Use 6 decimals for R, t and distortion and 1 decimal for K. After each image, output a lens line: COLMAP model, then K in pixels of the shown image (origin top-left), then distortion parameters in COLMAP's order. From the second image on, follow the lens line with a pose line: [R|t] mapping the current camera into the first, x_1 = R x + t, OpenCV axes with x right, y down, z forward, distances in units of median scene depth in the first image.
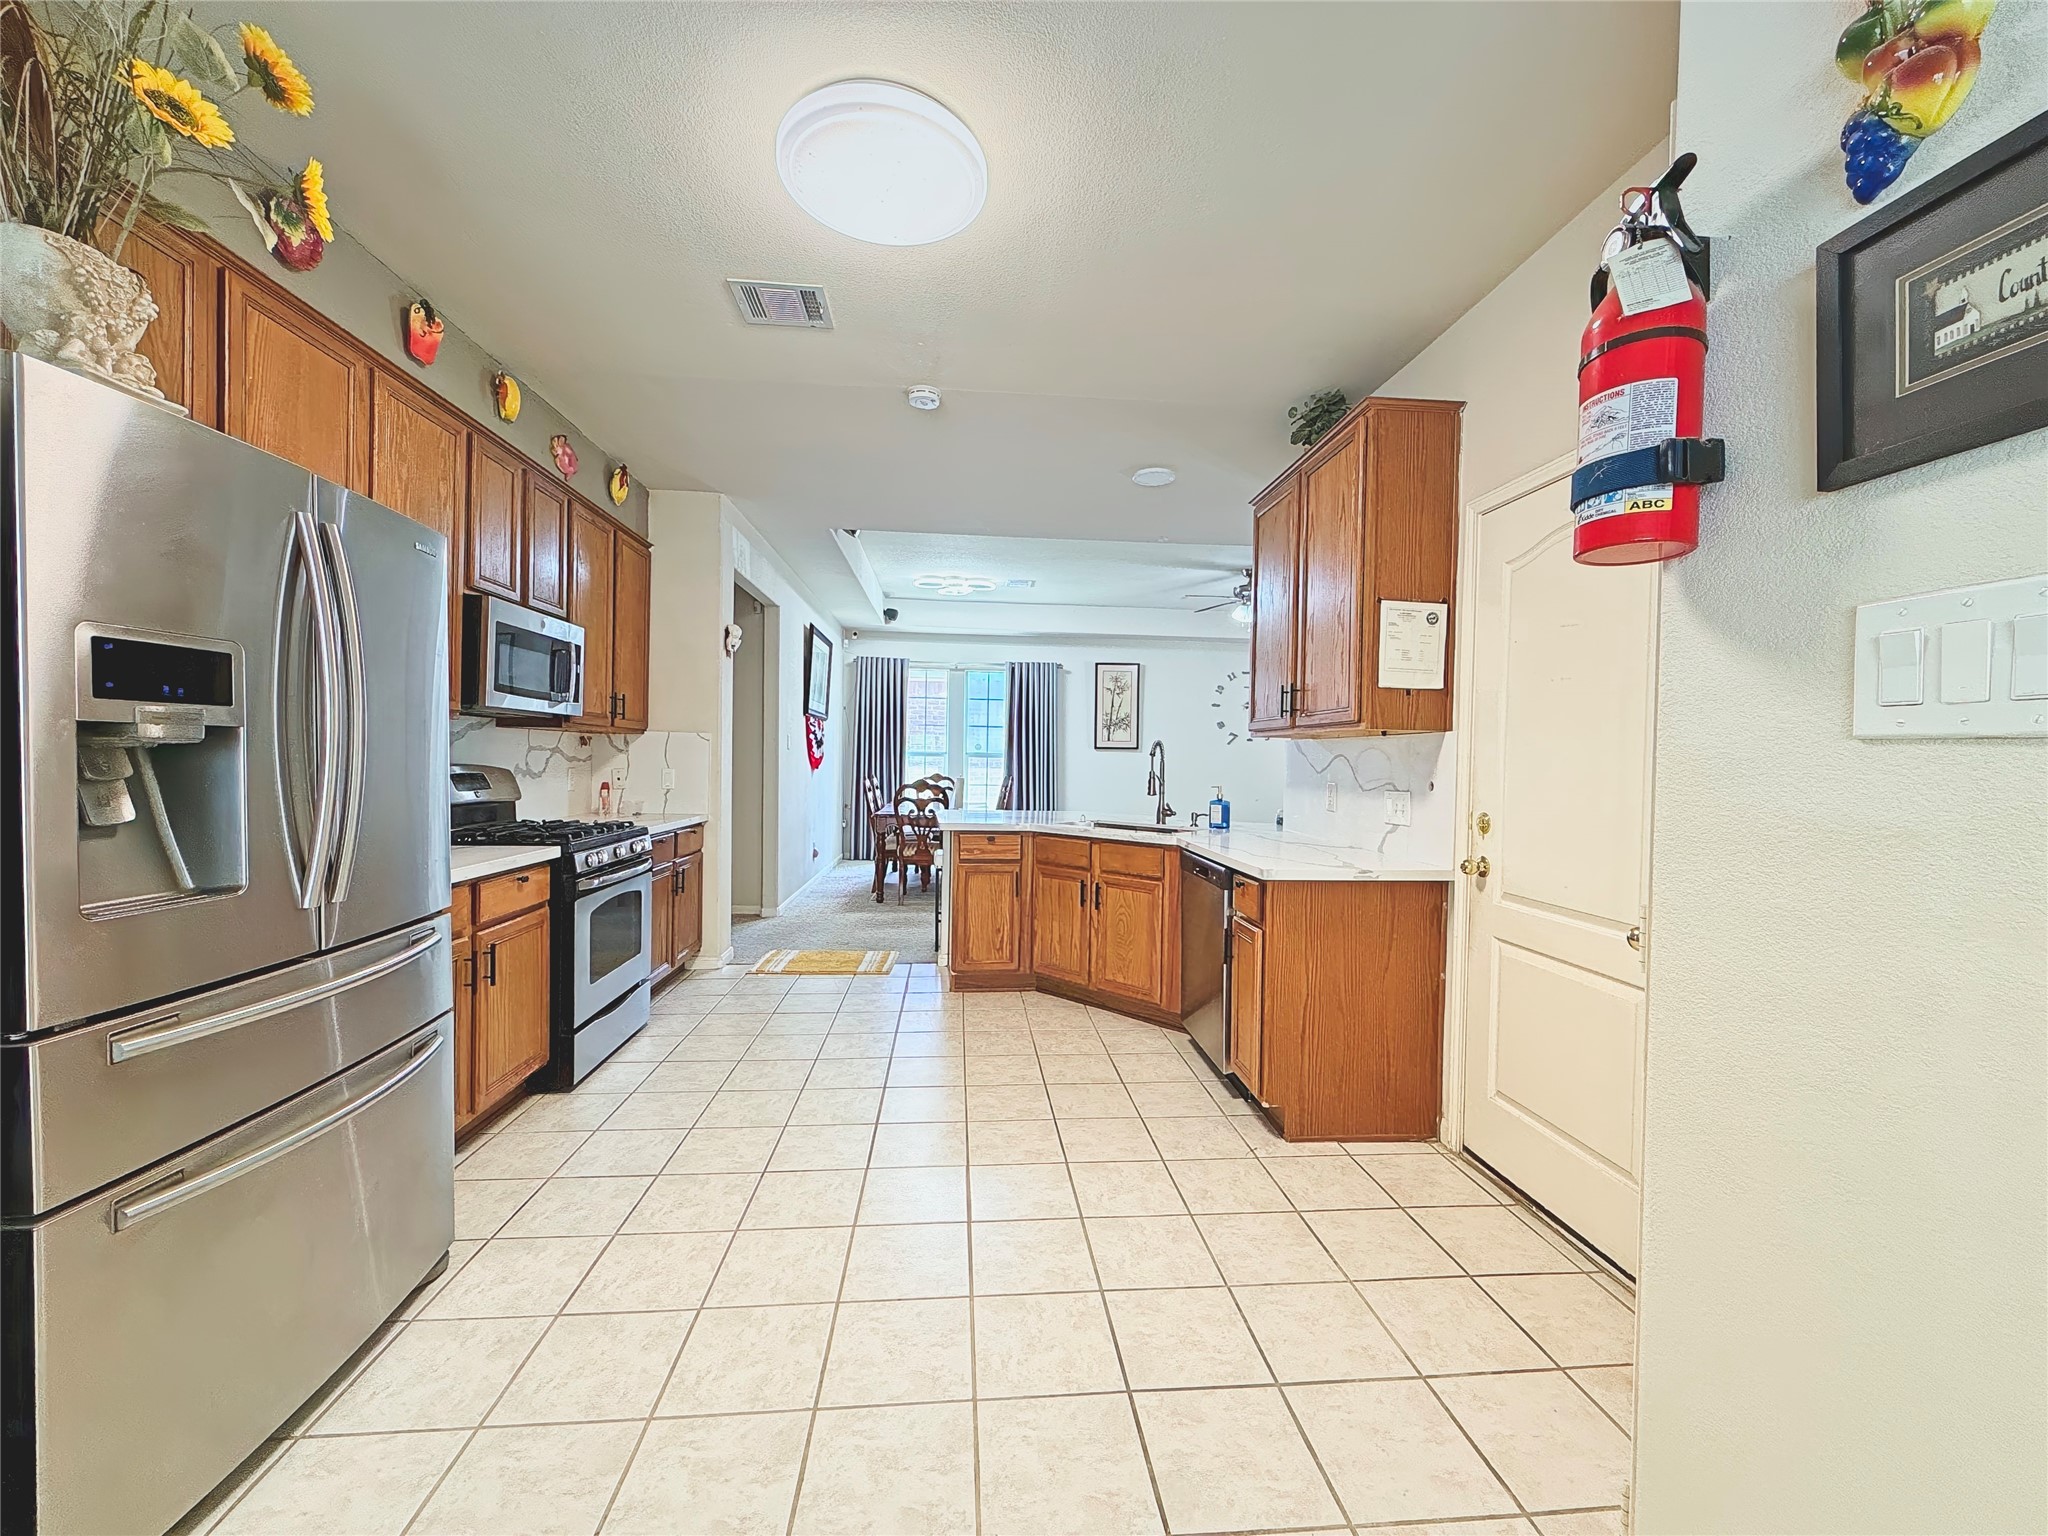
lens RADIAL K [[813.6, 0, 1027.2], [0, 813.6, 767.9], [0, 0, 1]] dist [-0.000875, 0.000247]
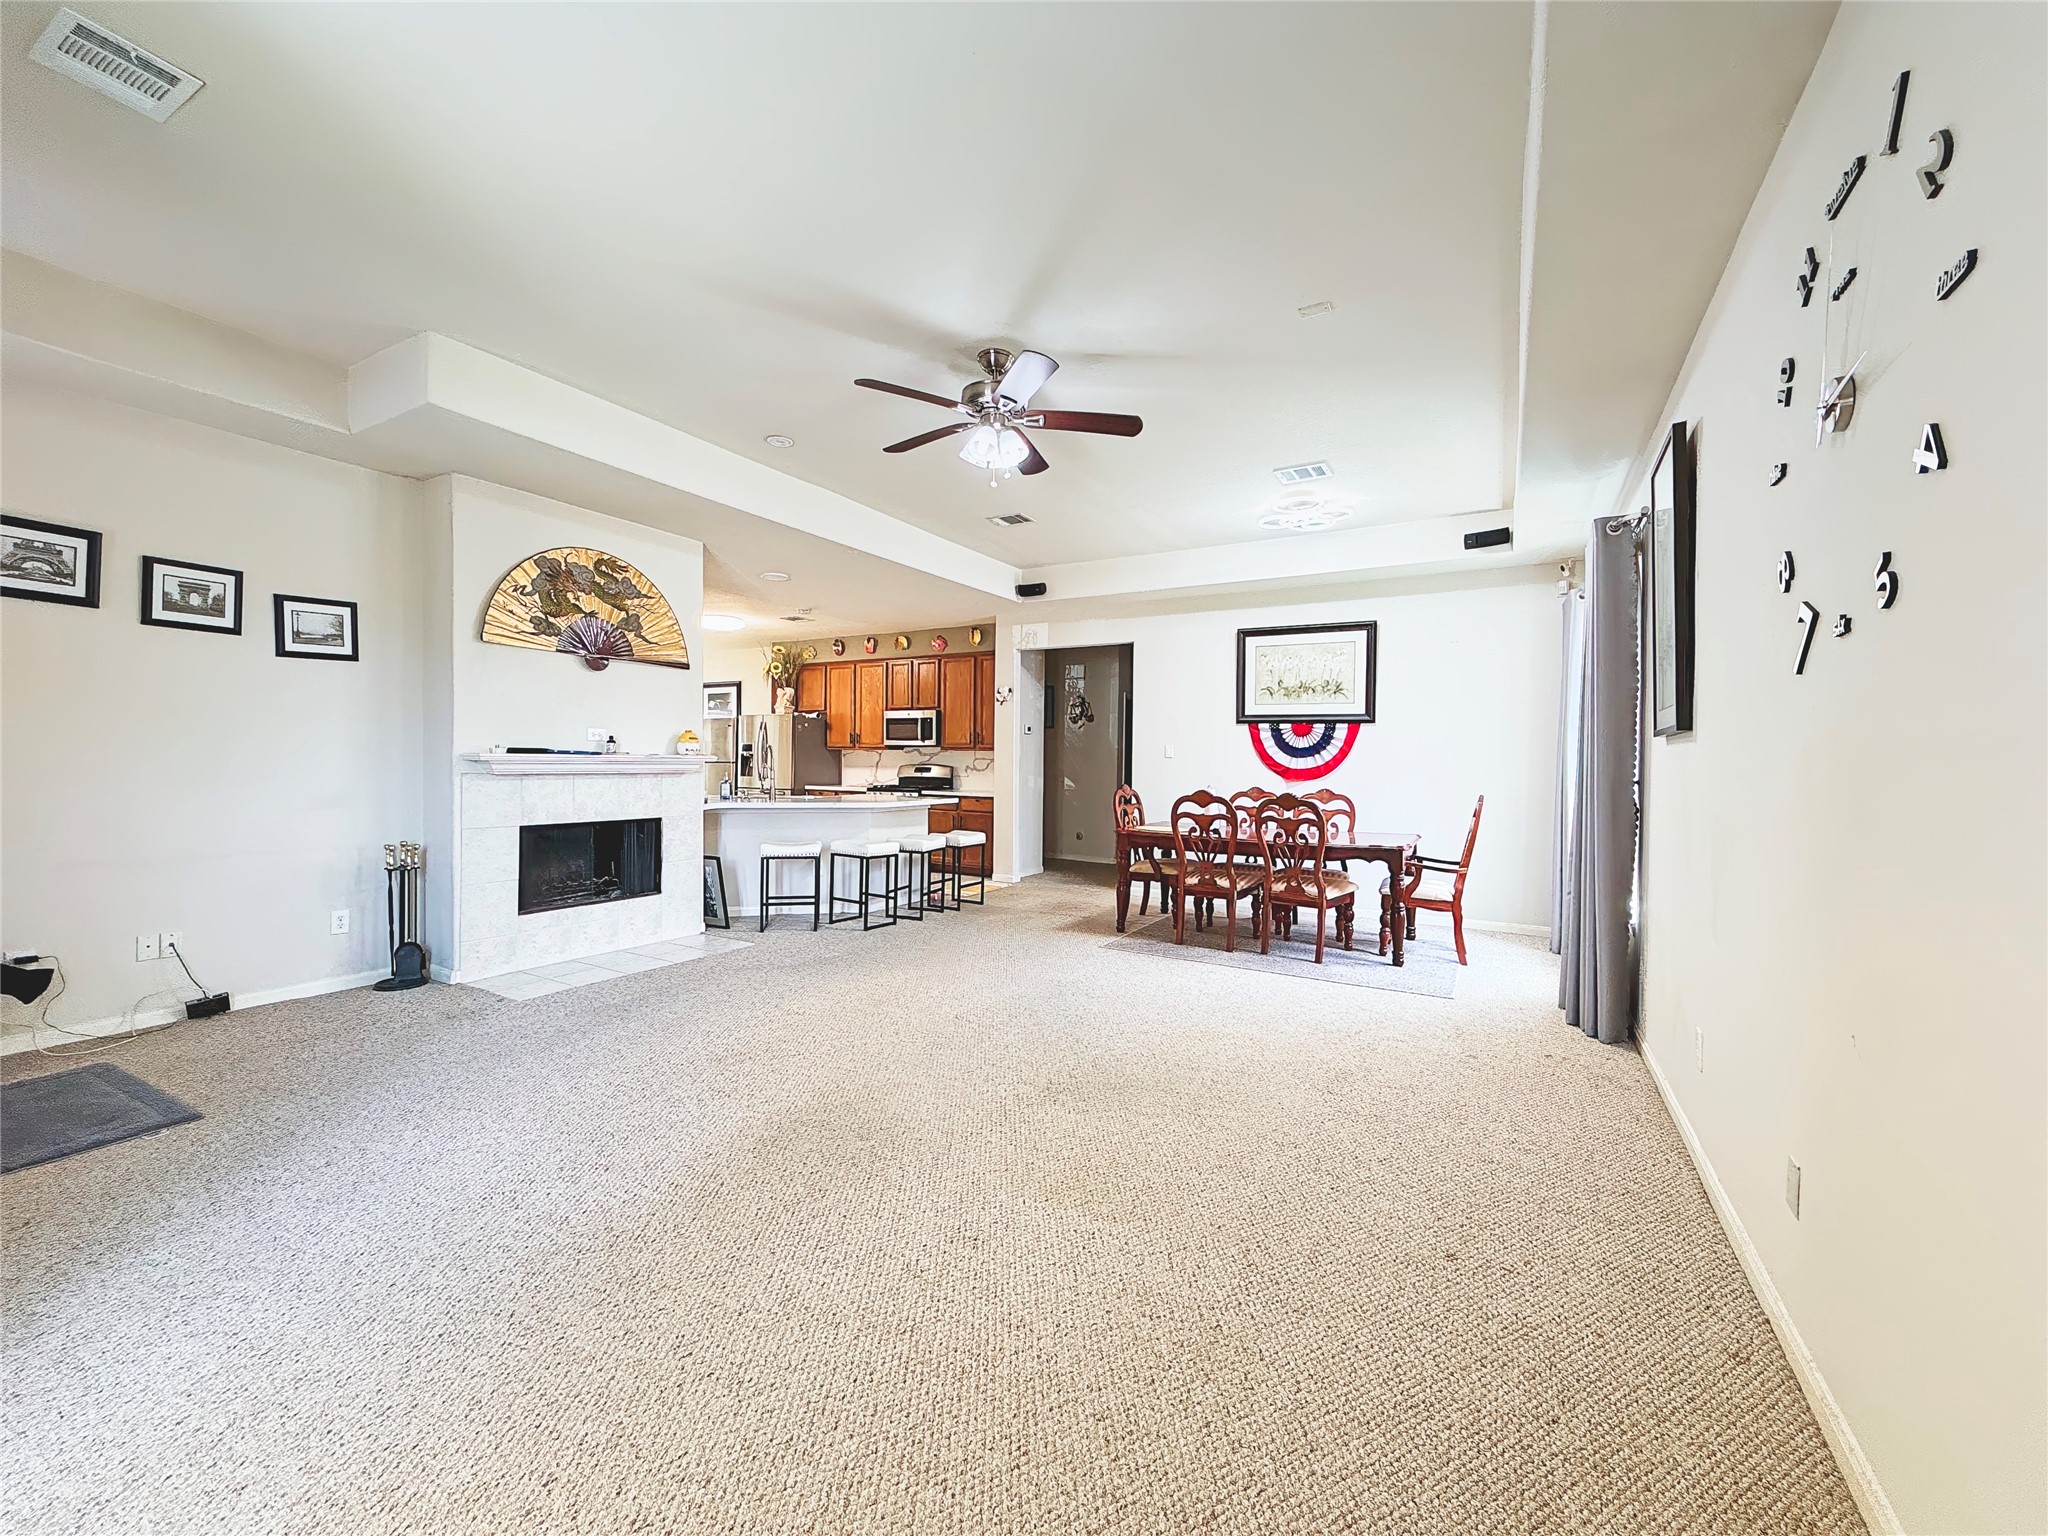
lens RADIAL K [[813.6, 0, 1024.6], [0, 813.6, 769.4], [0, 0, 1]] dist [-0.000875, 0.000247]
pose [[-0.585427, -0.015363, -0.810579, 1.513857], [-0.033139, 0.999438, 0.004991, -0.010951], [0.810047, 0.029784, -0.585608, 3.083459]]
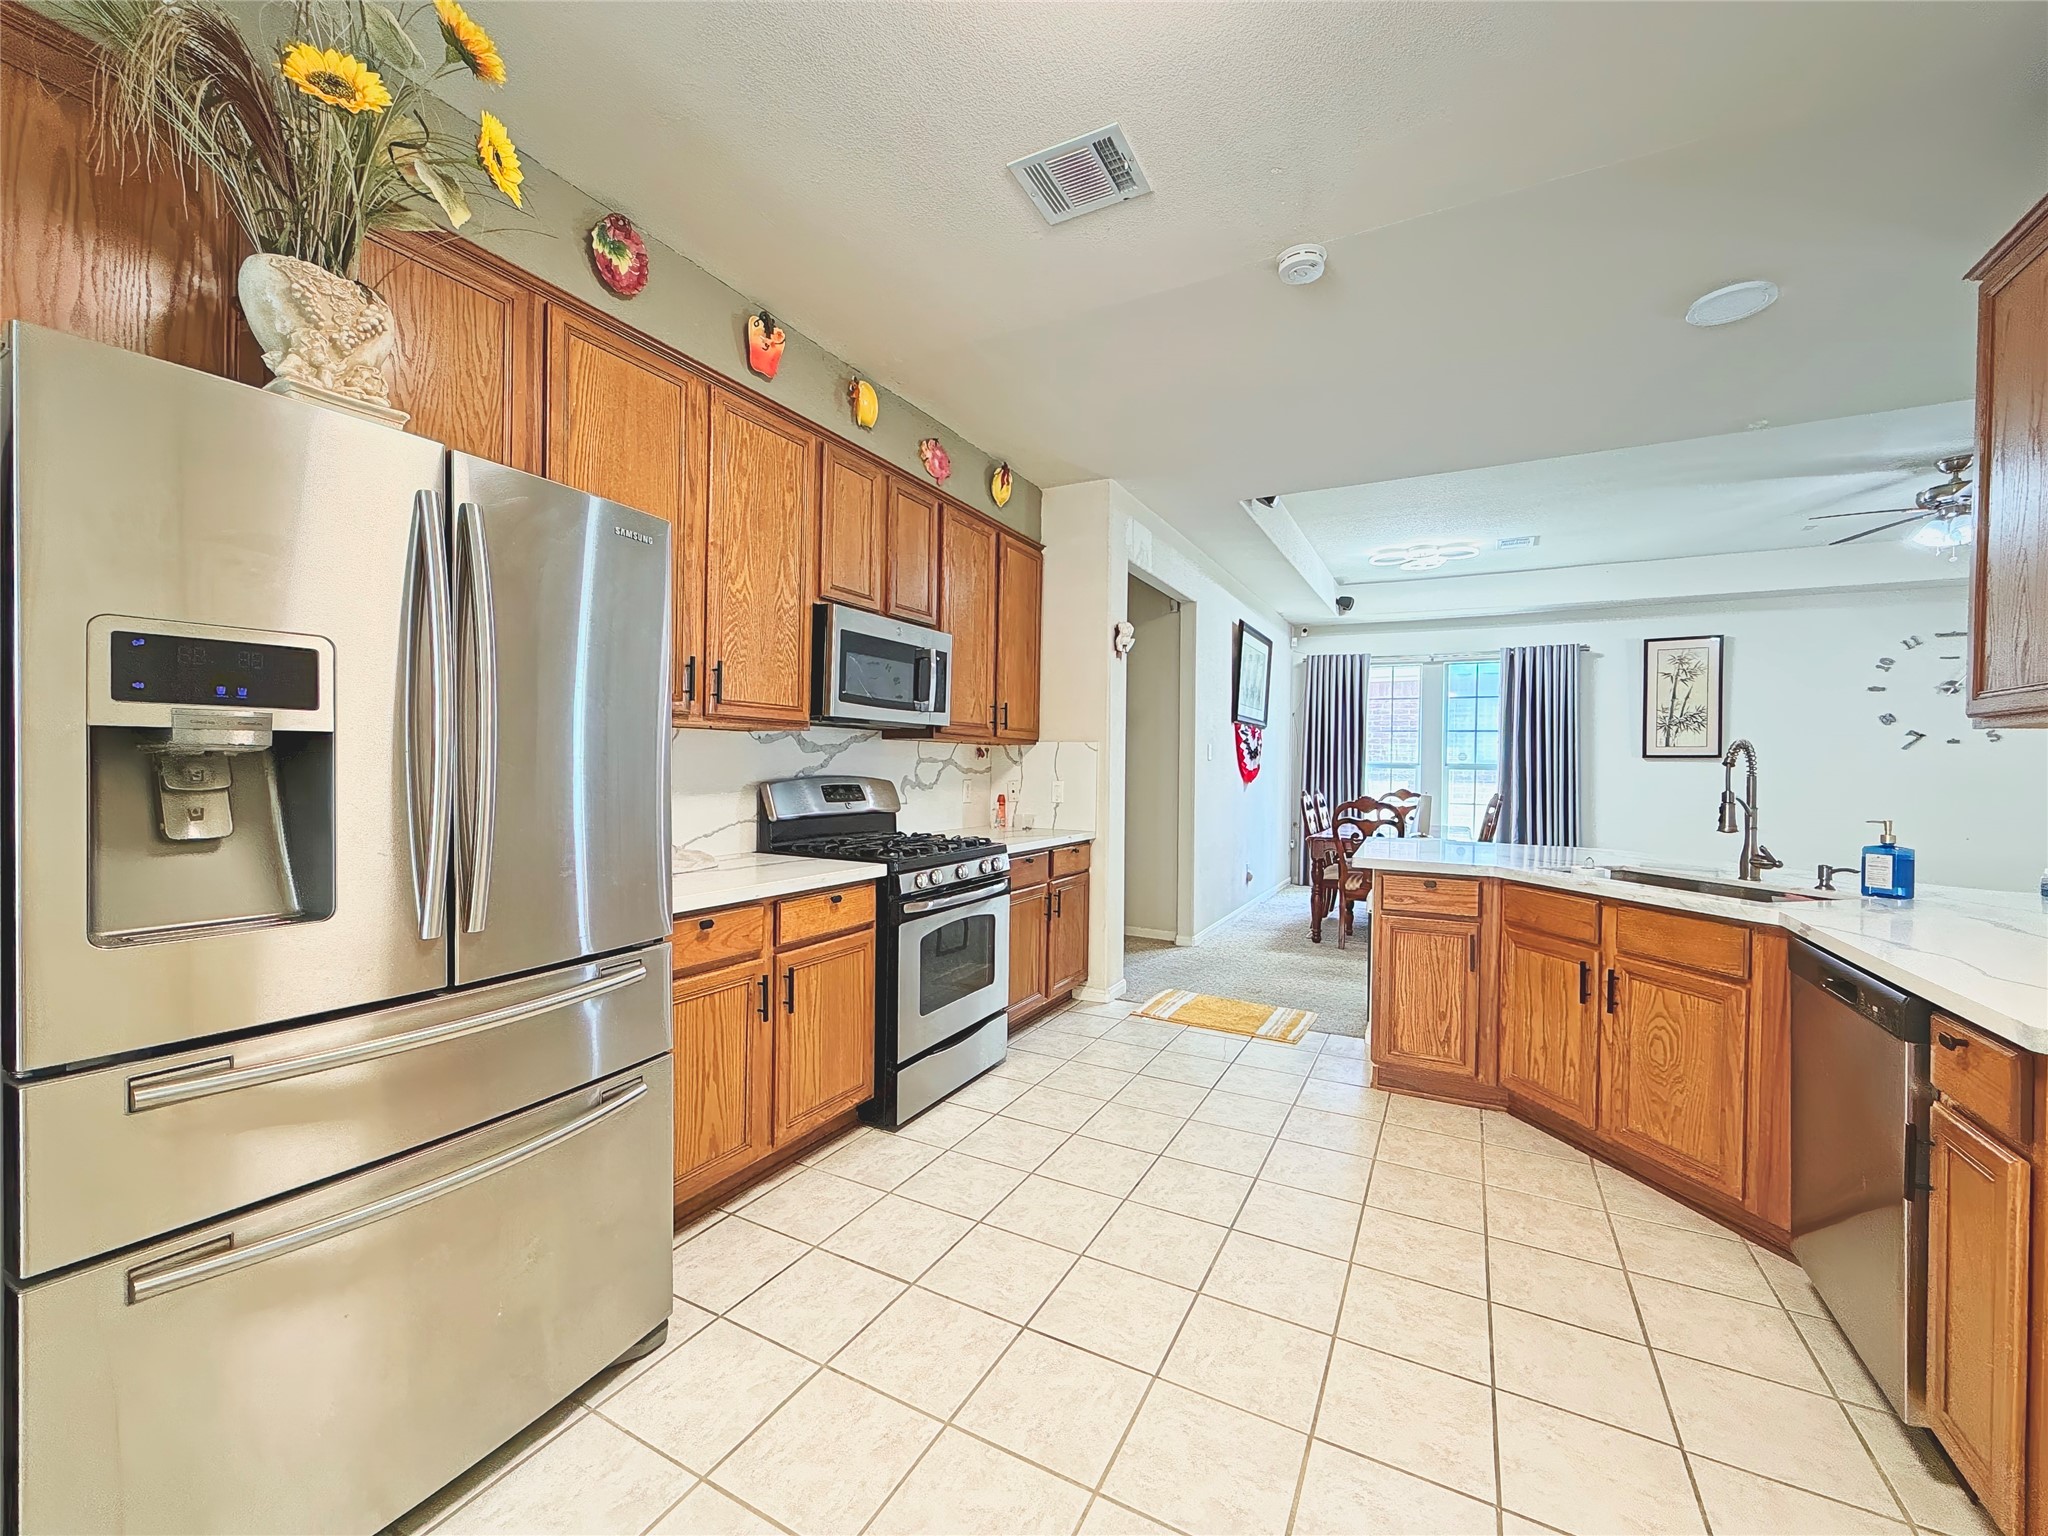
lens RADIAL K [[813.6, 0, 1031.5], [0, 813.6, 768.7], [0, 0, 1]] dist [-0.000875, 0.000247]
pose [[0.838044, -0.000963, -0.545602, 0.065848], [-0.006974, 0.999898, -0.012478, -0.002329], [0.545558, 0.014262, 0.837952, 0.284494]]
